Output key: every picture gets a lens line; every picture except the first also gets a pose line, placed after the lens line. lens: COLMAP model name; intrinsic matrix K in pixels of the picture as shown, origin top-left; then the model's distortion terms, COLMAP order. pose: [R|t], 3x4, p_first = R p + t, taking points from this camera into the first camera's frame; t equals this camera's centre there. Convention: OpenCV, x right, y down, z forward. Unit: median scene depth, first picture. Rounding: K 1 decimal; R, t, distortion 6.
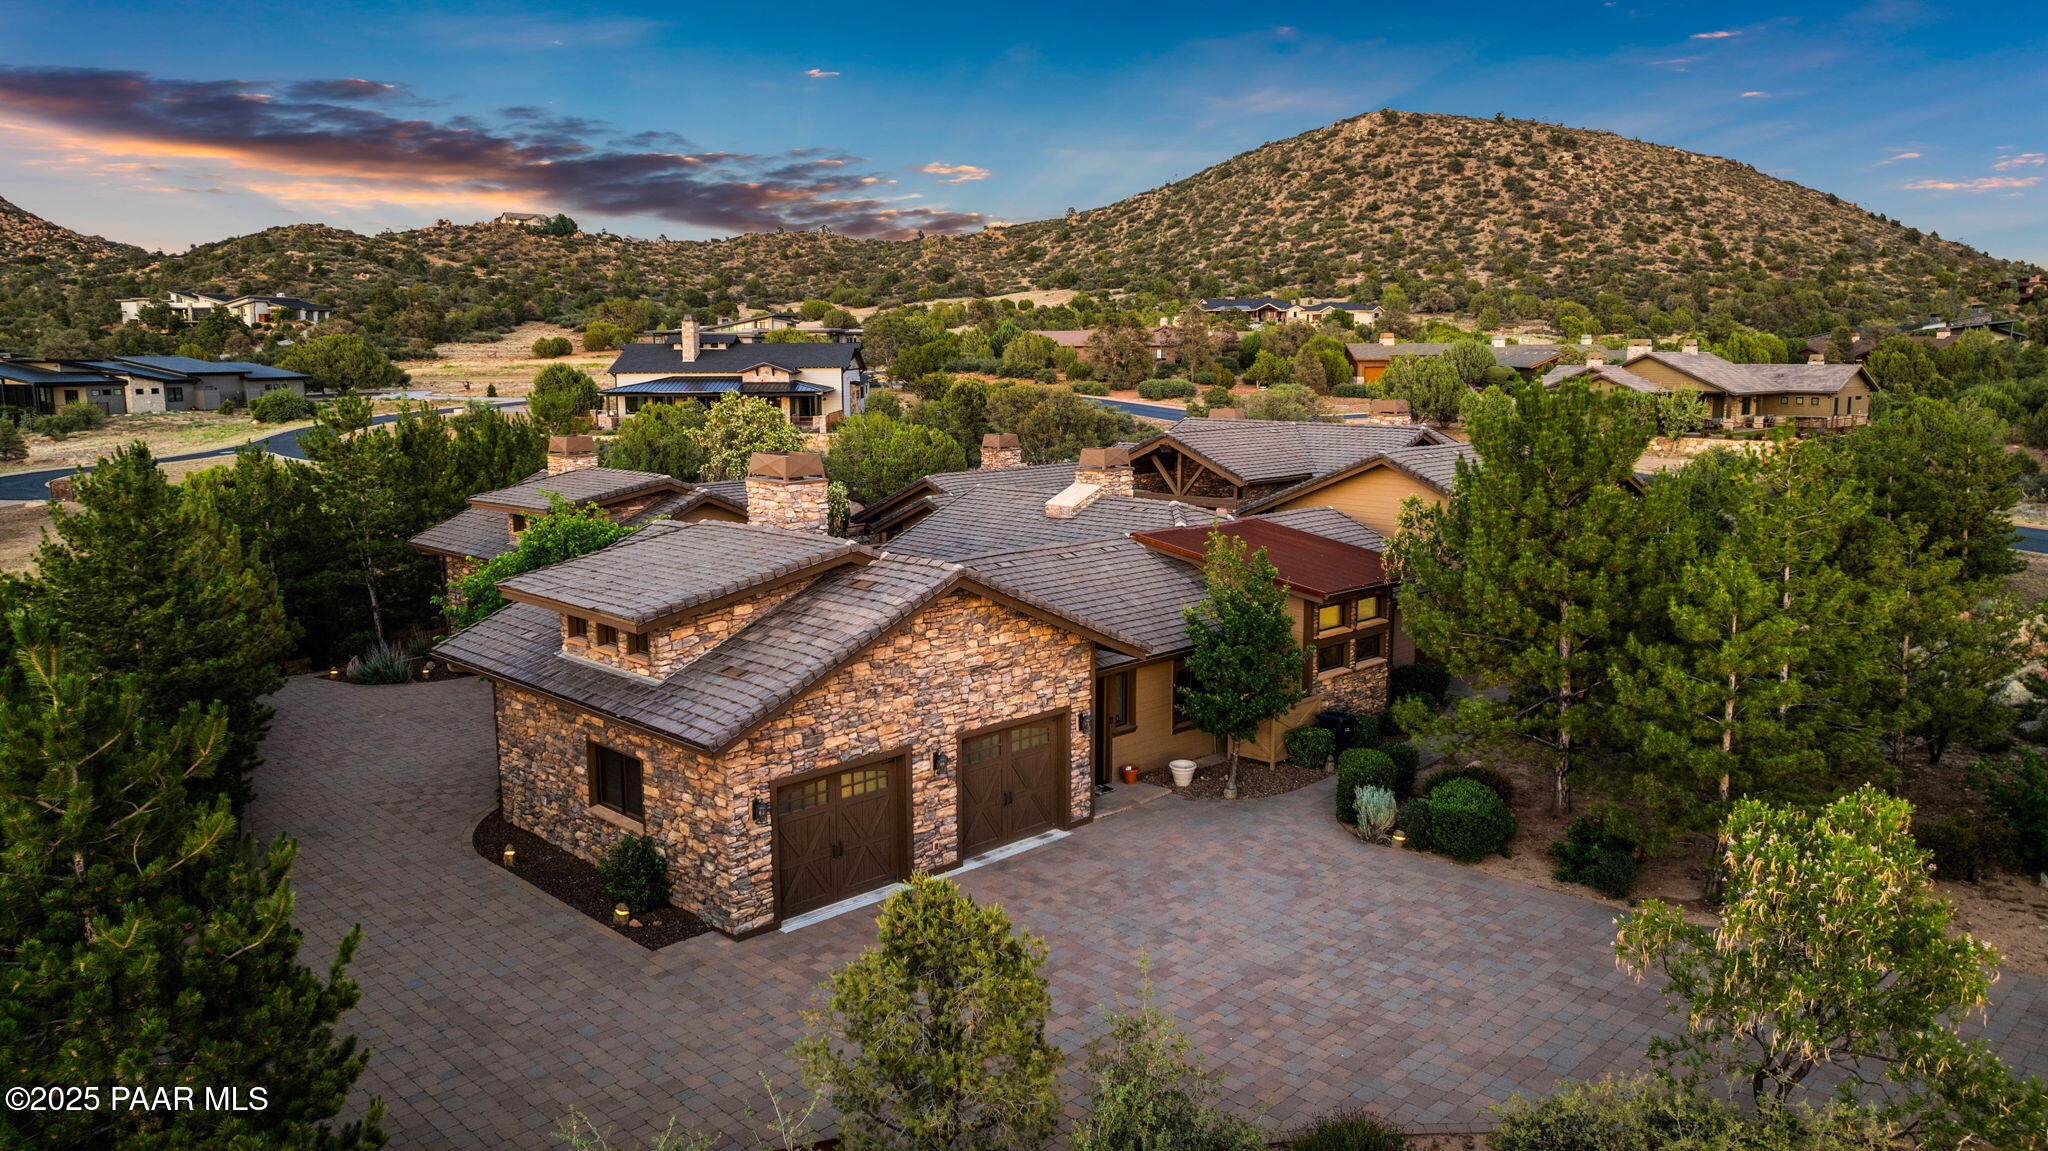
lens RADIAL K [[1448.7, 0, 1030.9], [0, 1448.7, 583.6], [0, 0, 1]] dist [-0.019289, 0.012174]
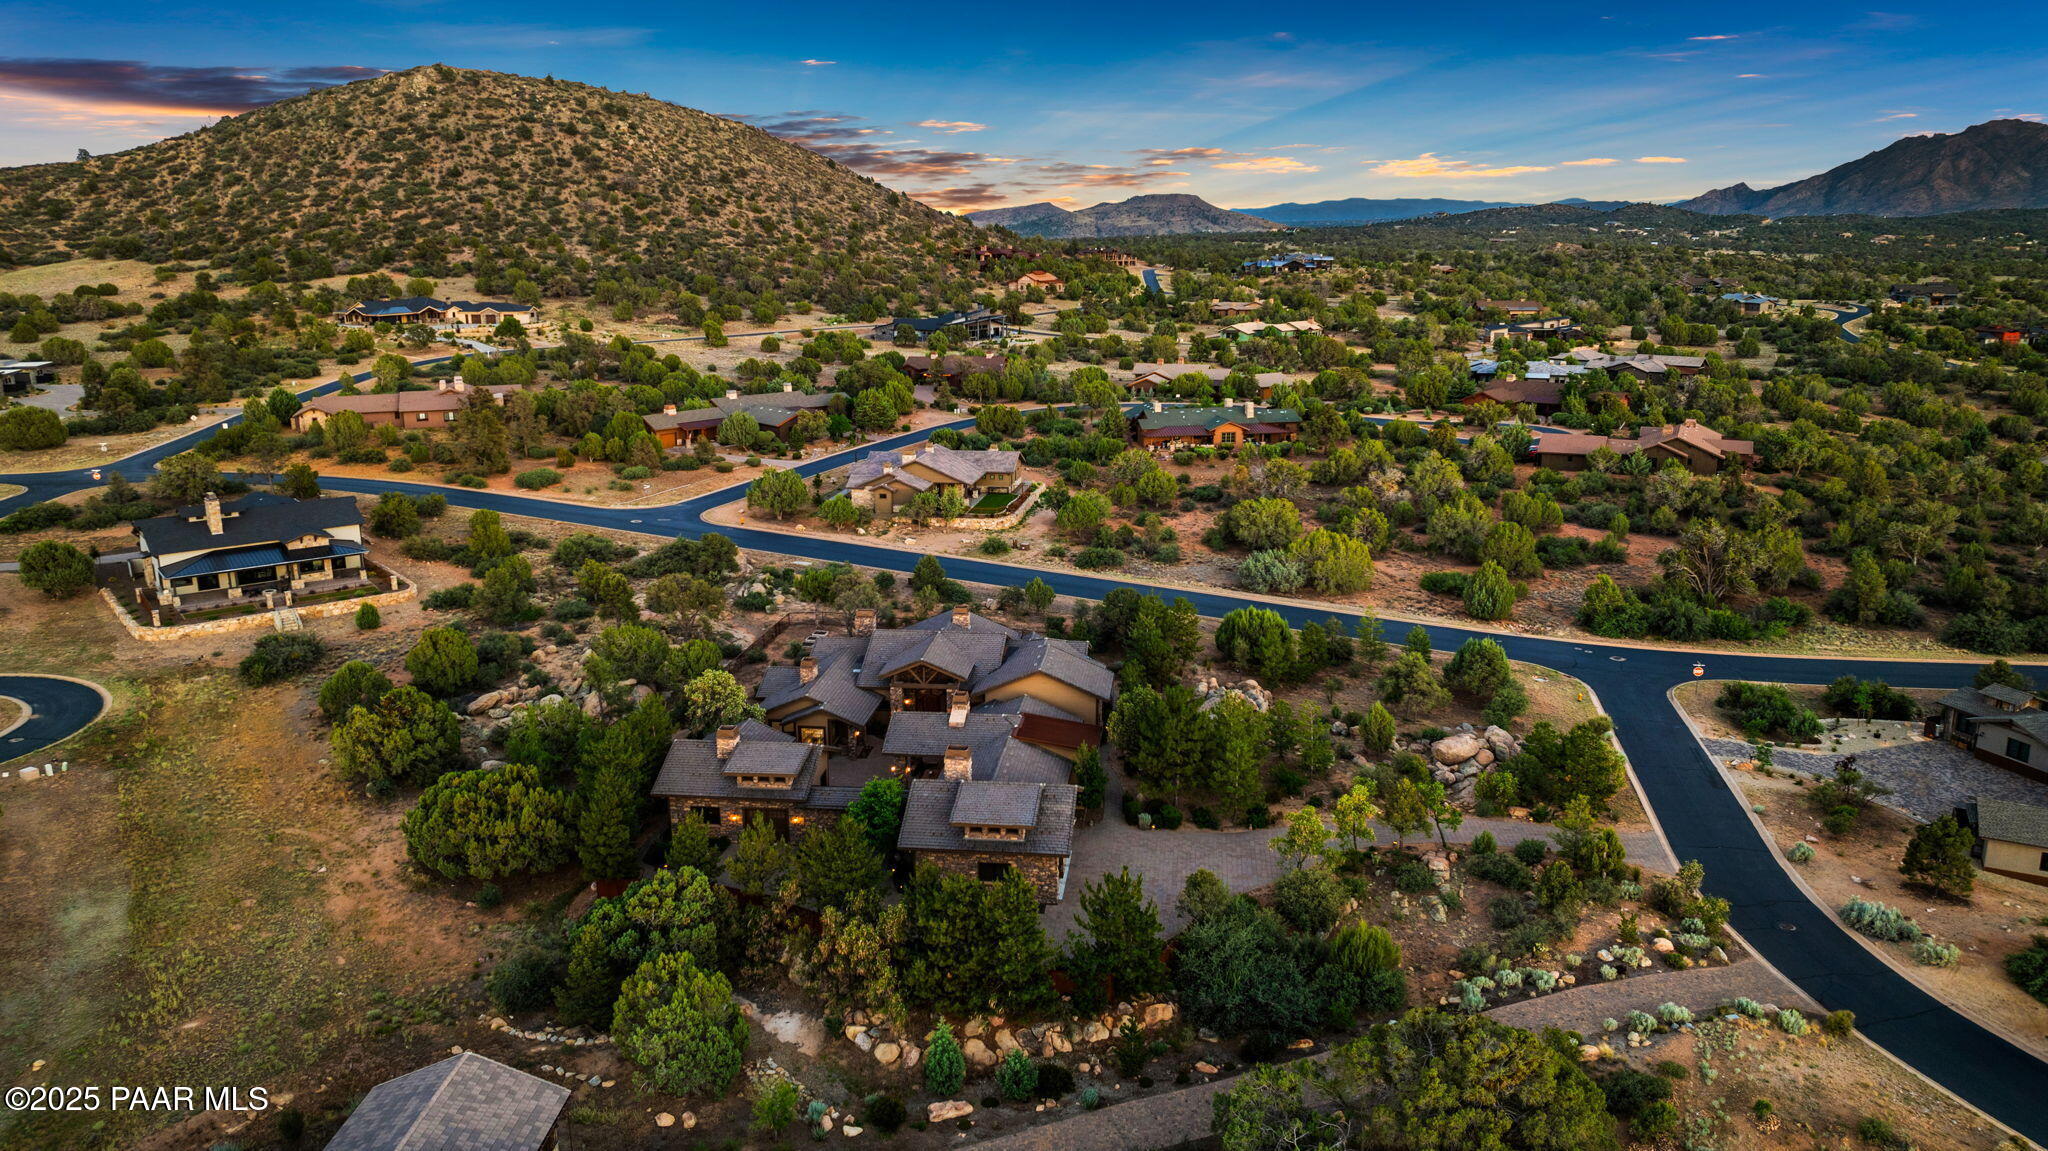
lens RADIAL K [[1448.7, 0, 1028.2], [0, 1448.7, 568.5], [0, 0, 1]] dist [-0.019289, 0.012174]
pose [[0.789472, -0.139699, 0.597678, -0.094725], [0.101091, 0.990051, 0.097880, -0.038943], [-0.605405, -0.016853, 0.795739, -0.074930]]
